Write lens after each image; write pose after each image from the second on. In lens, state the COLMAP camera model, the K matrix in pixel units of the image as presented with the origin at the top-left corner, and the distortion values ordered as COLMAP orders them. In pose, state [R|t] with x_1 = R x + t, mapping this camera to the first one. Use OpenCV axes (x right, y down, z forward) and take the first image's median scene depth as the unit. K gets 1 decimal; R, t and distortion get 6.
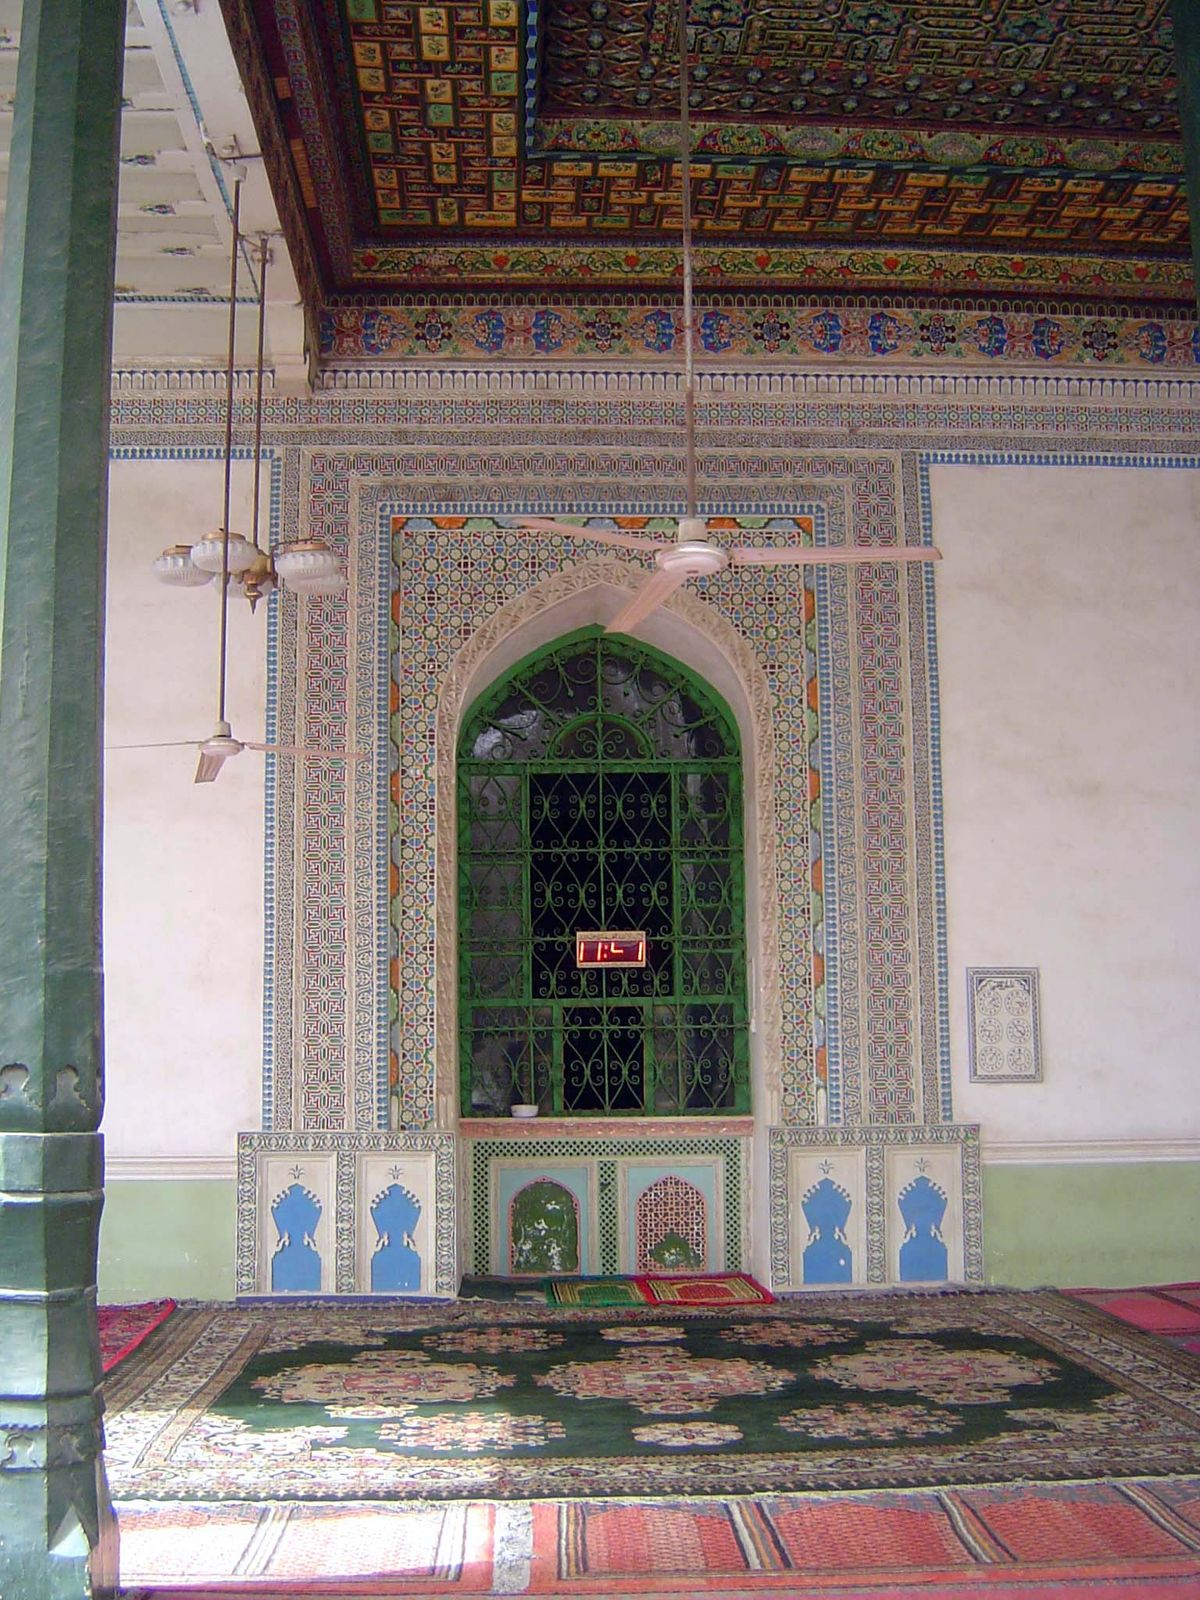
lens RADIAL K [[1827.1, 0, 600.0], [0, 1827.1, 800.0], [0, 0, 1]] dist [-0.116556, -0.014703]
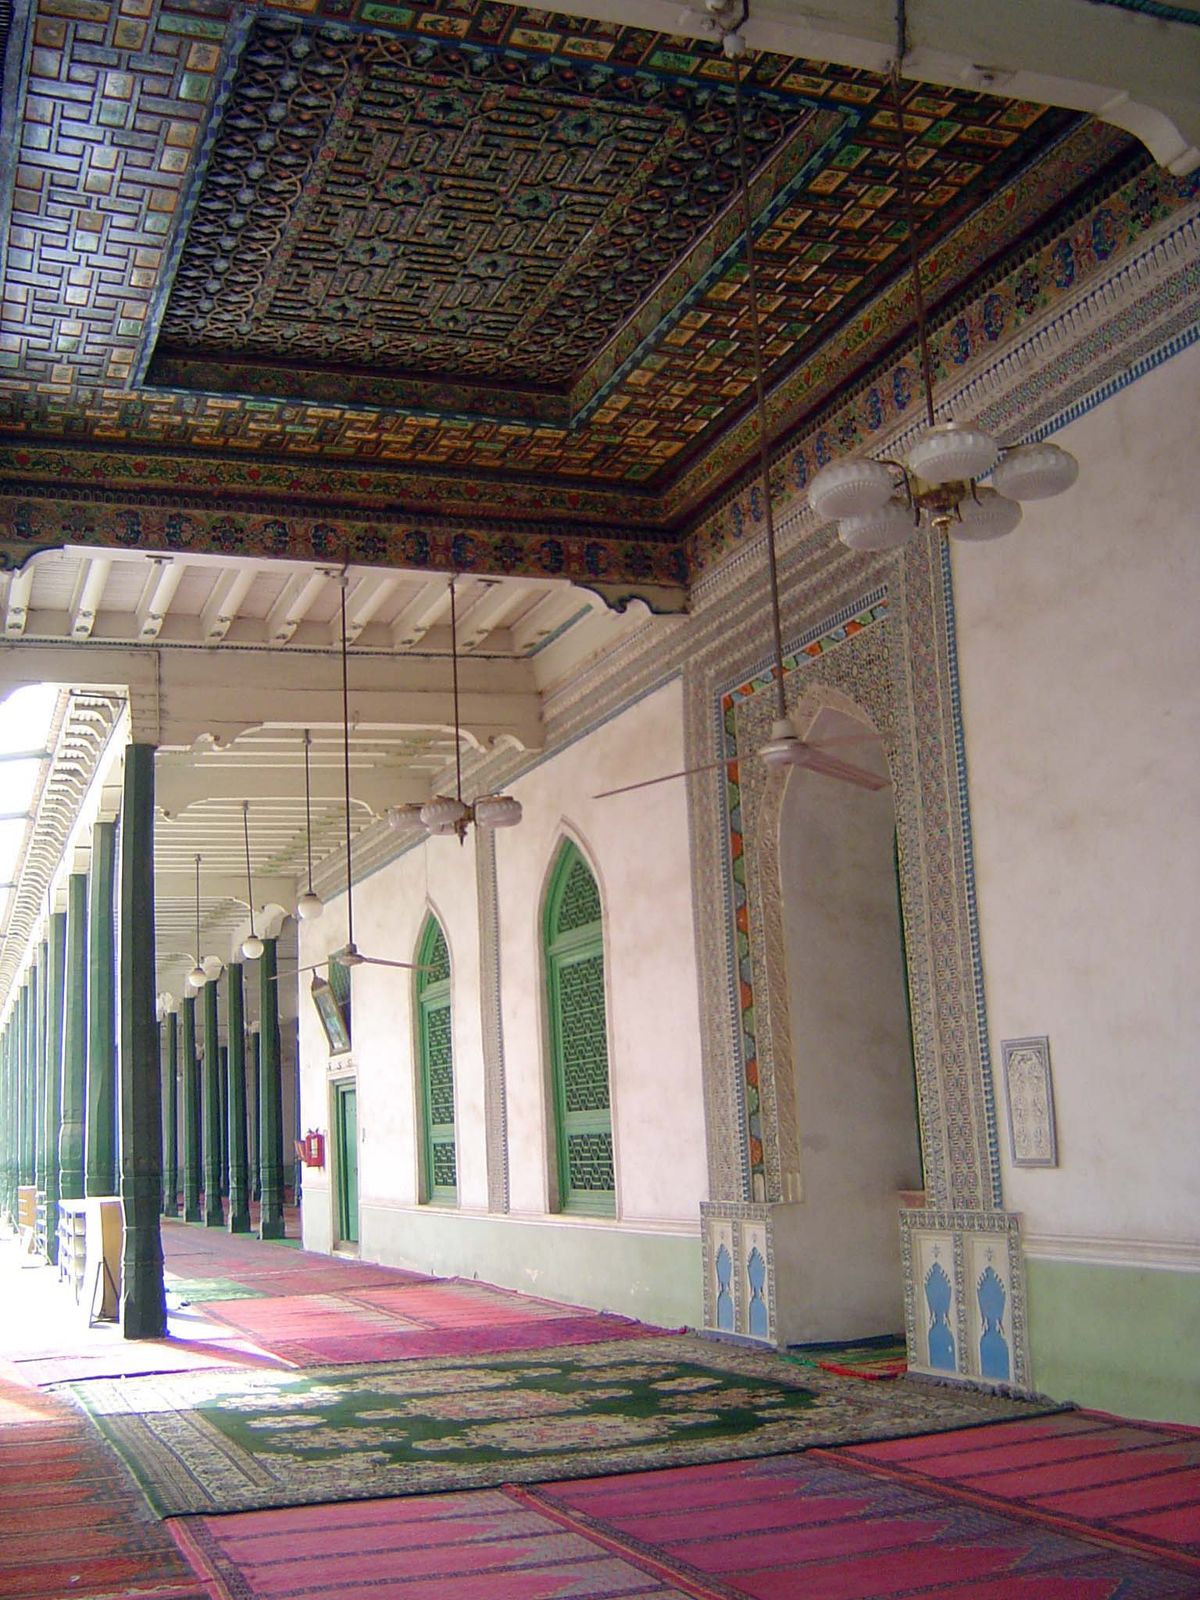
lens RADIAL K [[1827.1, 0, 600.0], [0, 1827.1, 800.0], [0, 0, 1]] dist [-0.116556, -0.014703]
pose [[0.301522, -0.178193, -0.936660, 1.014373], [0.171165, 0.976537, -0.130679, 0.058379], [0.937970, -0.120920, 0.324948, 0.527069]]
